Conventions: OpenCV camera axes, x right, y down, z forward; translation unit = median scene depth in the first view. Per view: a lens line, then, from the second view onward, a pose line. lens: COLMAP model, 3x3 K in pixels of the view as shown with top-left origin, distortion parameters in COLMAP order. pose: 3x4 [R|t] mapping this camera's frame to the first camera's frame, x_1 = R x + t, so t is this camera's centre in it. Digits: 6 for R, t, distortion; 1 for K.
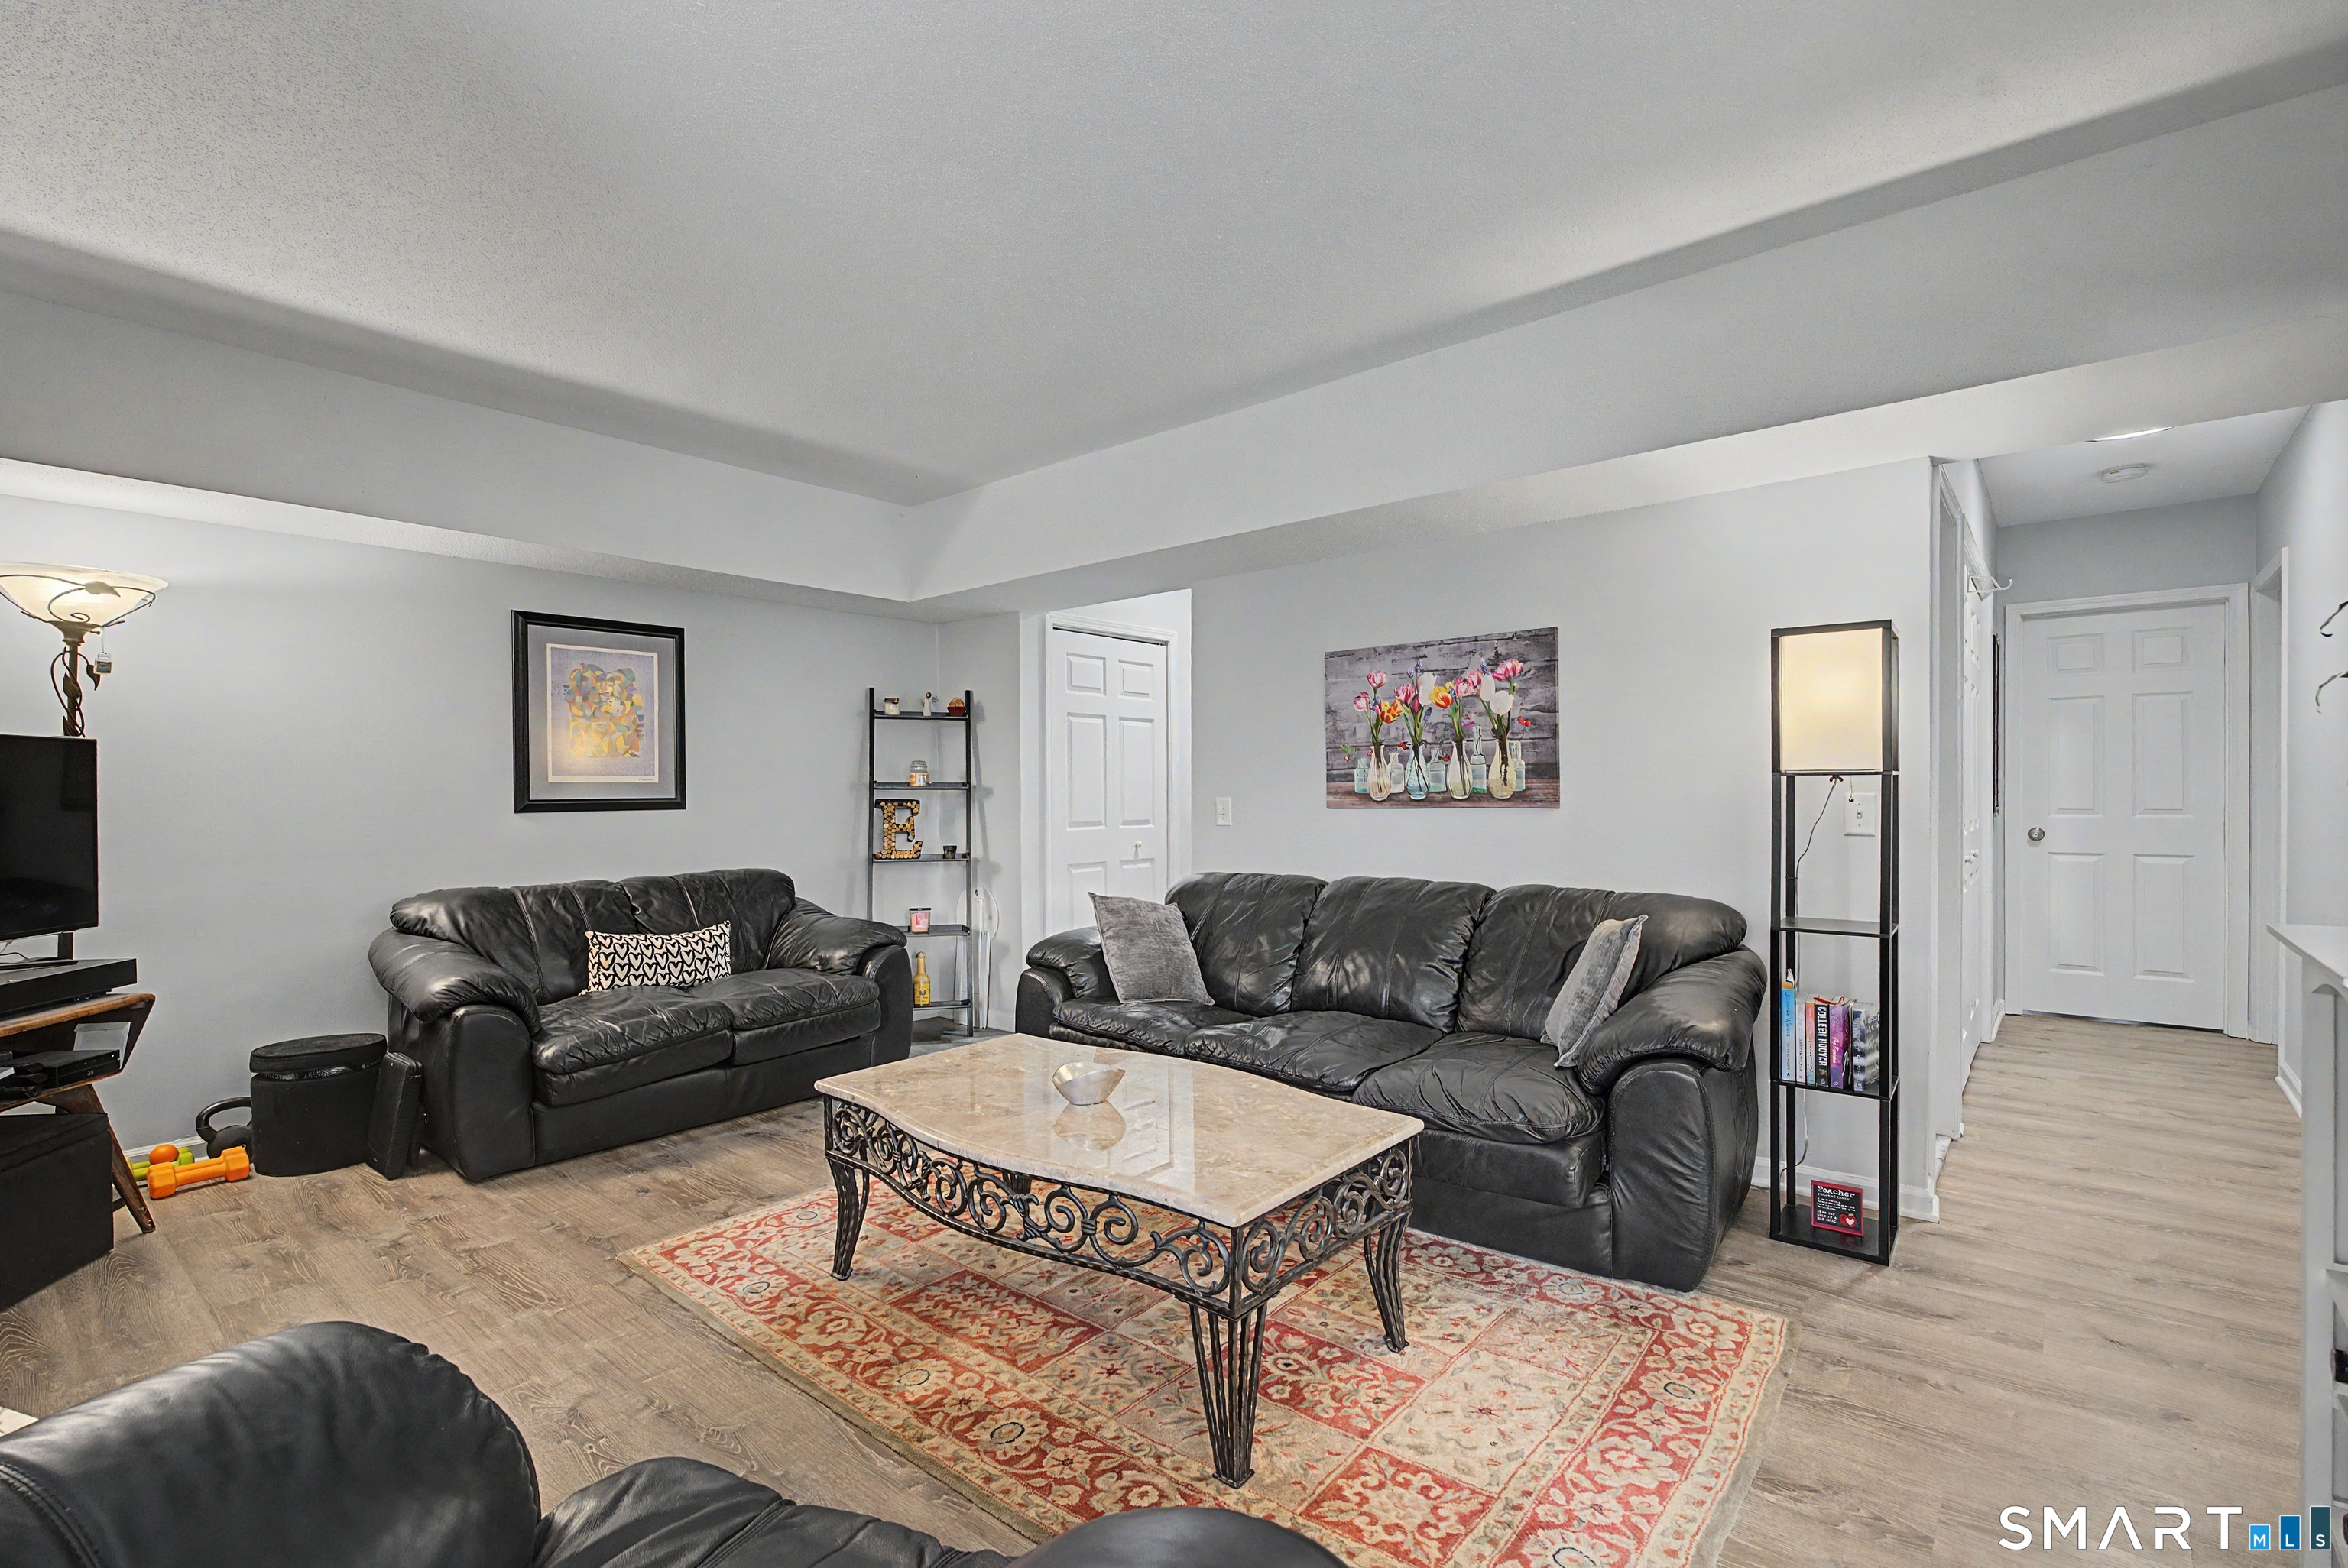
lens RADIAL K [[1063.8, 0, 1156.2], [0, 1063.8, 792.7], [0, 0, 1]] dist [-0.004508, -0.001037]
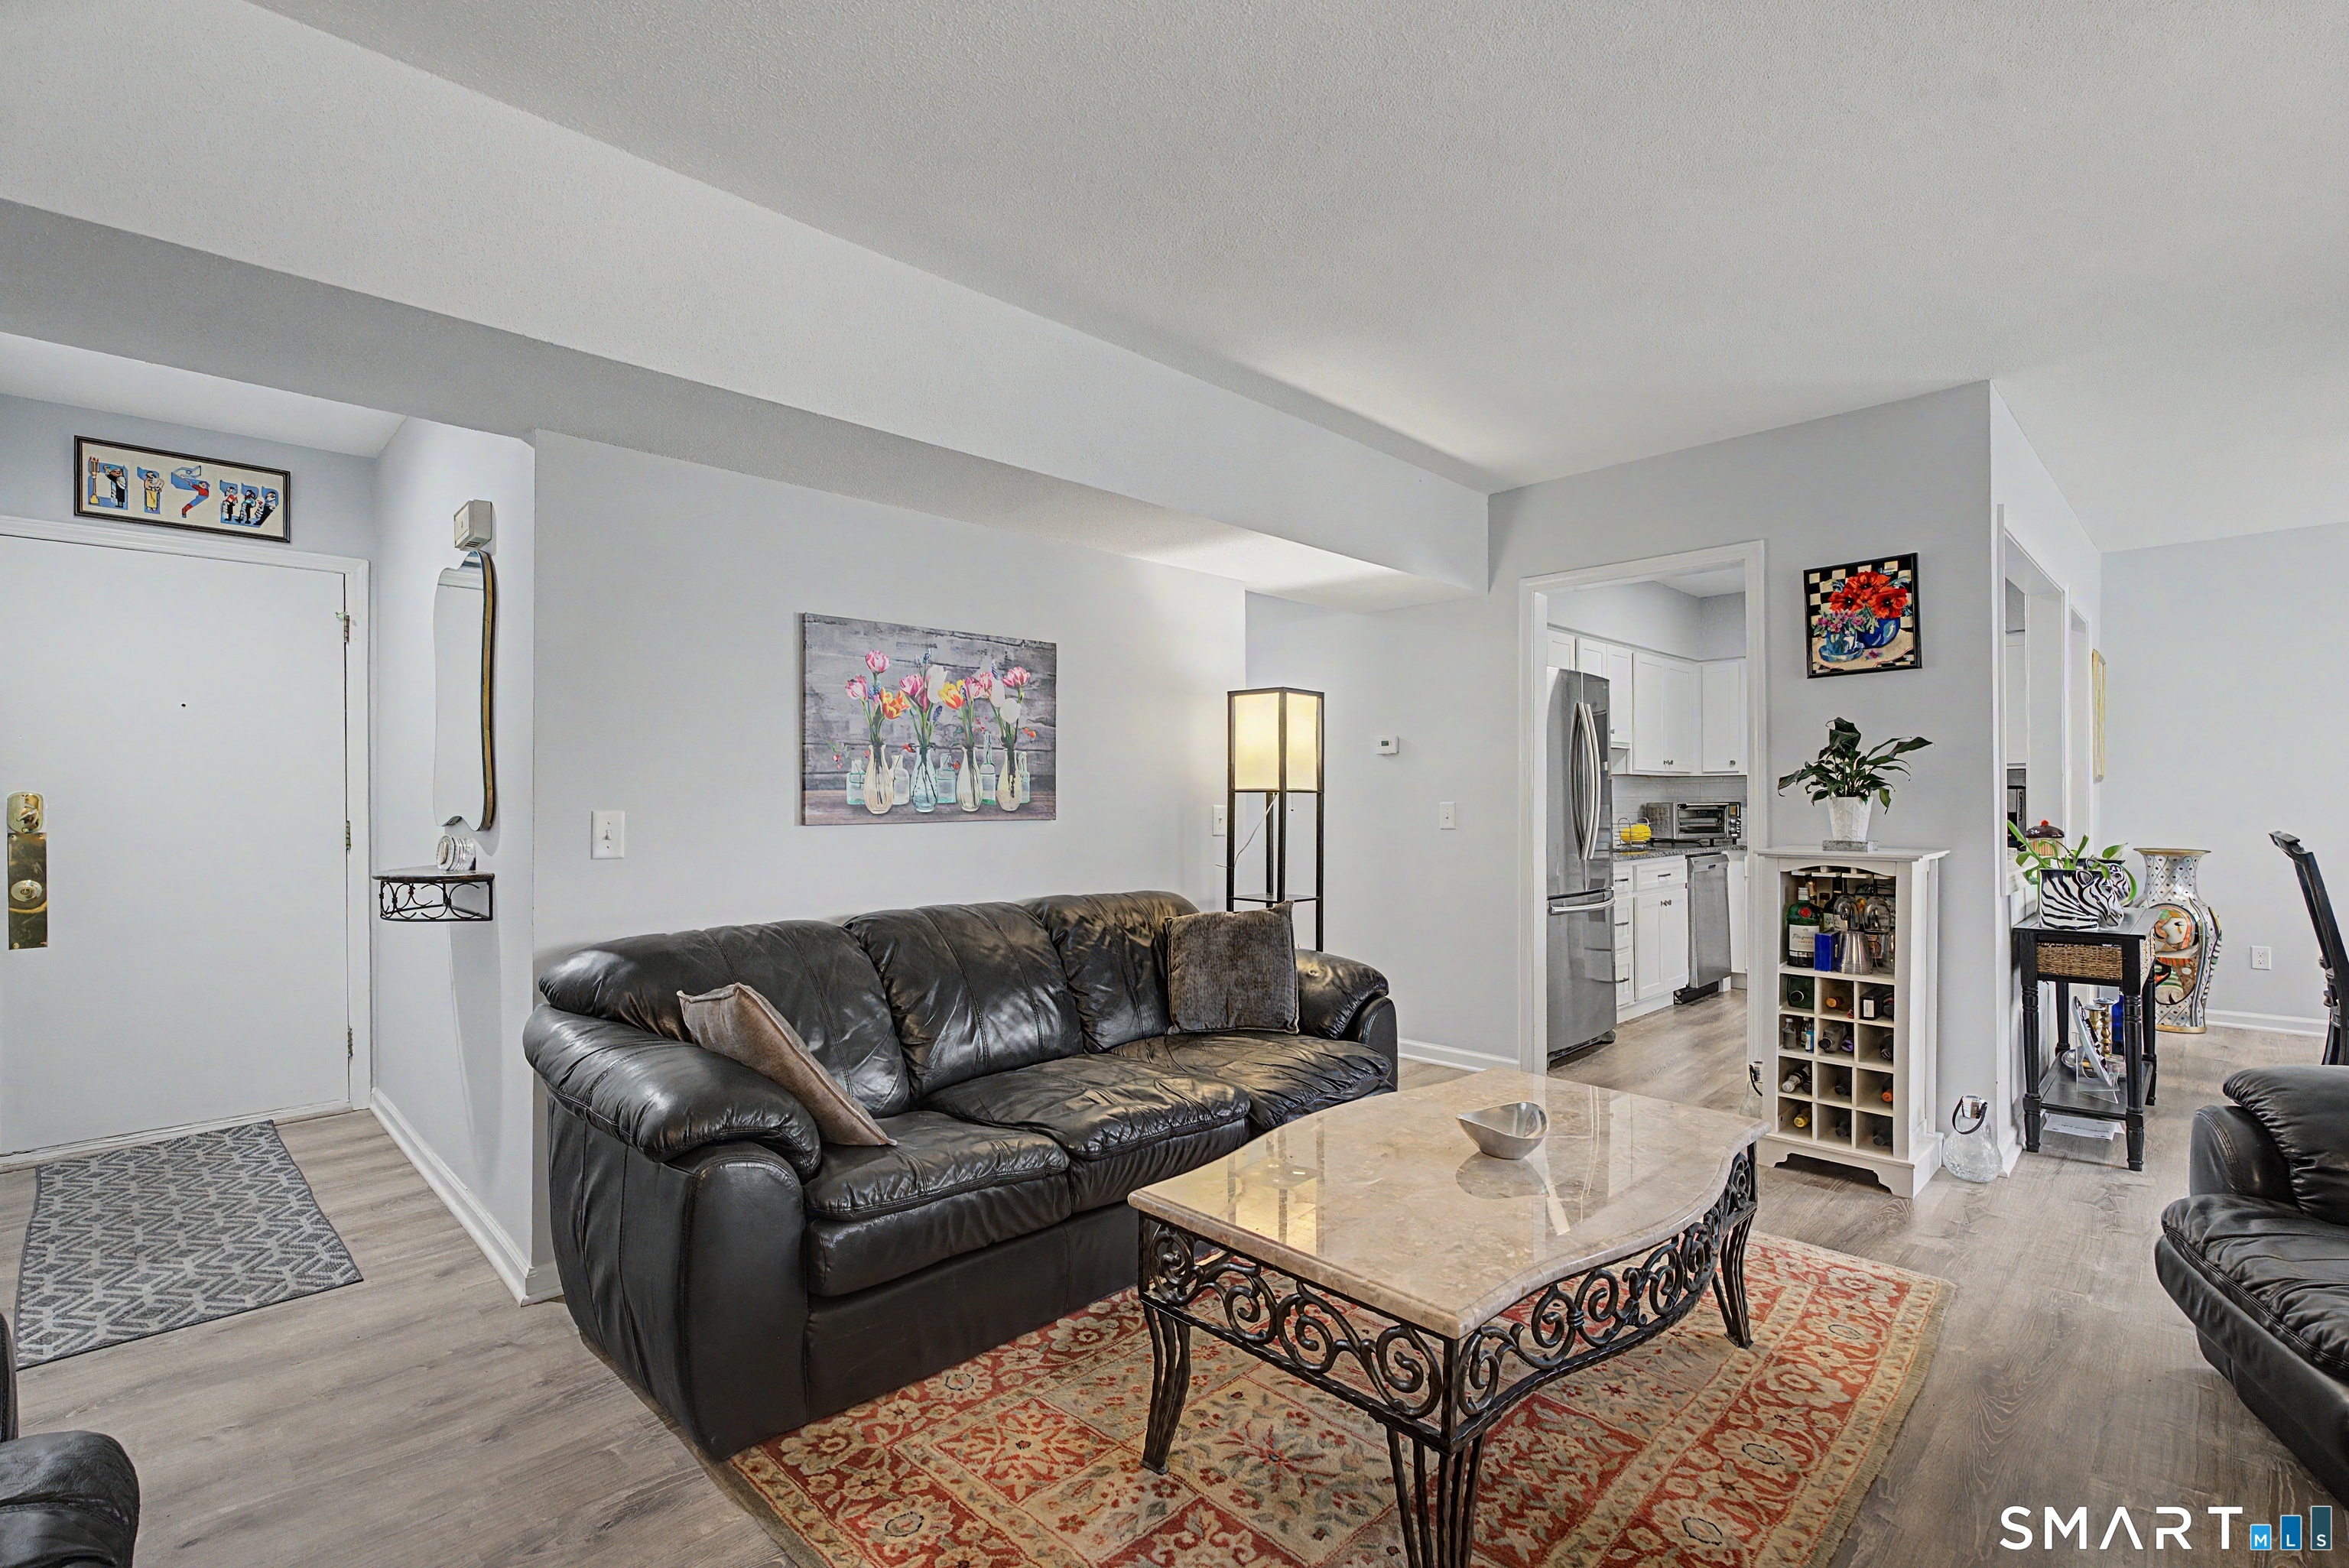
lens RADIAL K [[1064.3, 0, 1175.8], [0, 1064.3, 803.8], [0, 0, 1]] dist [-0.004508, -0.001037]
pose [[0.091179, 0.006441, 0.995814, -0.596071], [0.001446, 0.999977, -0.006601, 0.005464], [-0.995833, 0.002042, 0.091168, 0.741424]]
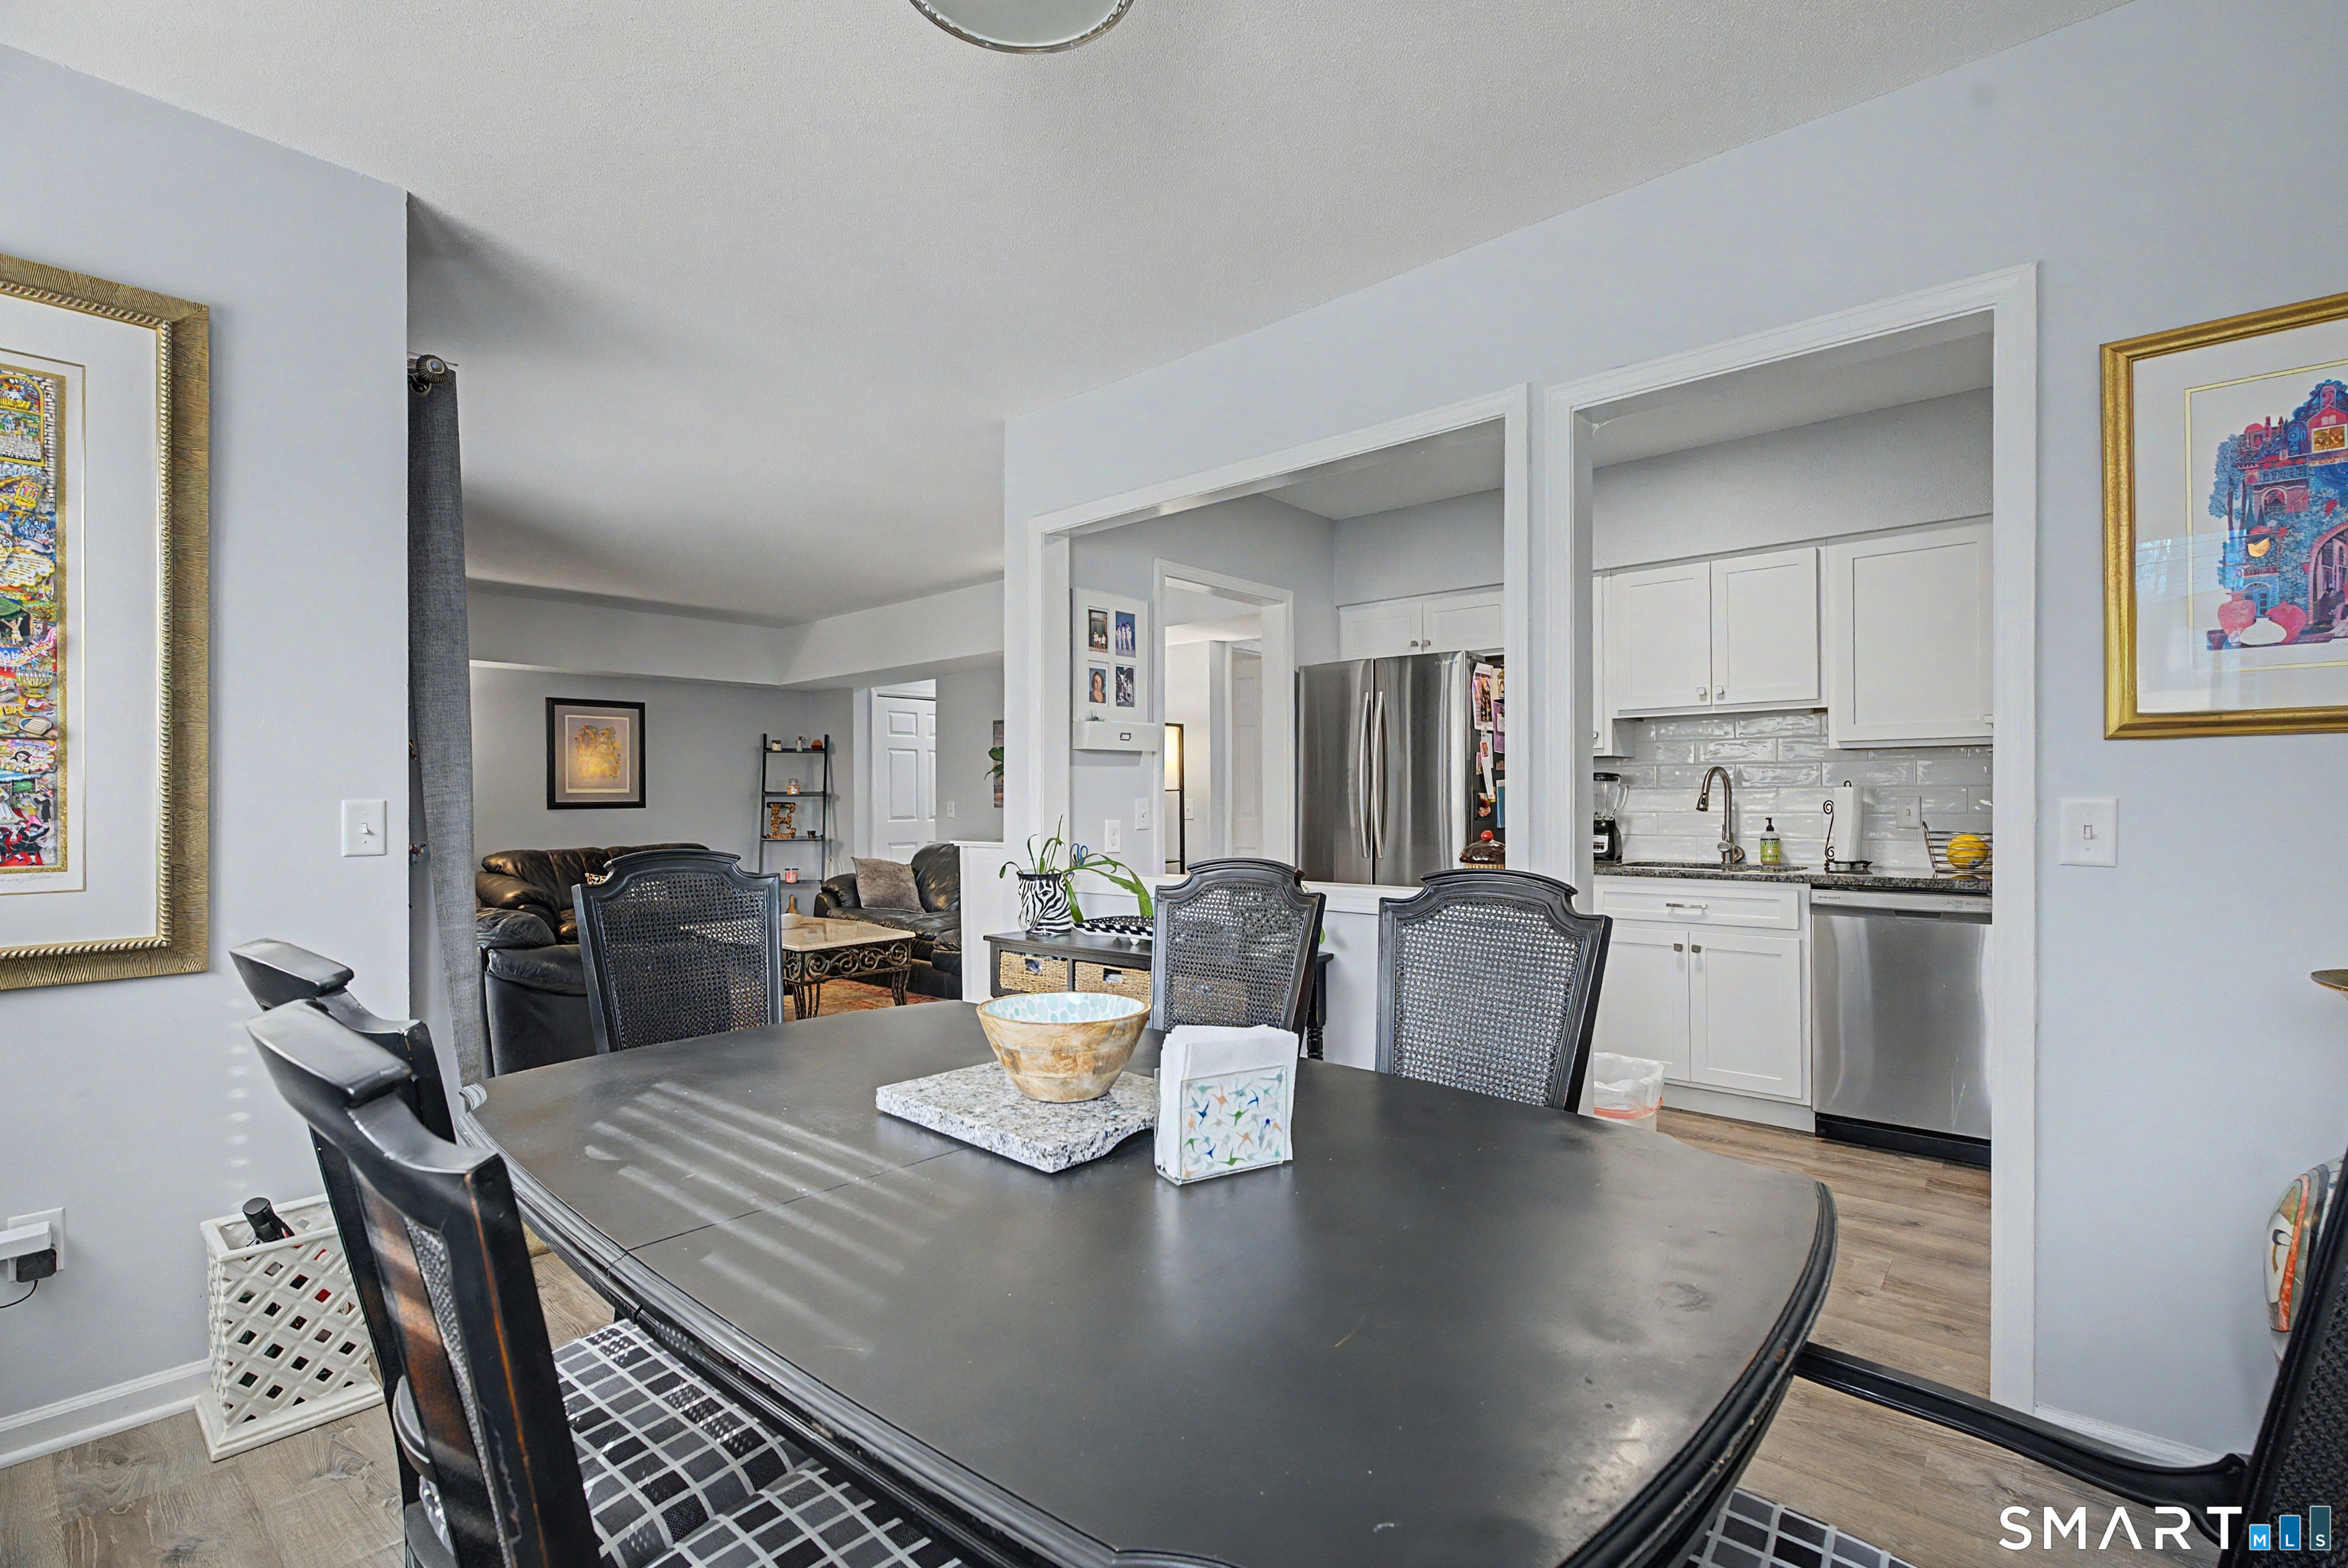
lens RADIAL K [[1063.8, 0, 1159.4], [0, 1063.8, 795.6], [0, 0, 1]] dist [-0.004508, -0.001037]
pose [[0.999908, 0.000433, -0.013580, 0.370963], [-0.000445, 1.000000, -0.000841, -0.003185], [0.013579, 0.000847, 0.999907, -0.636454]]
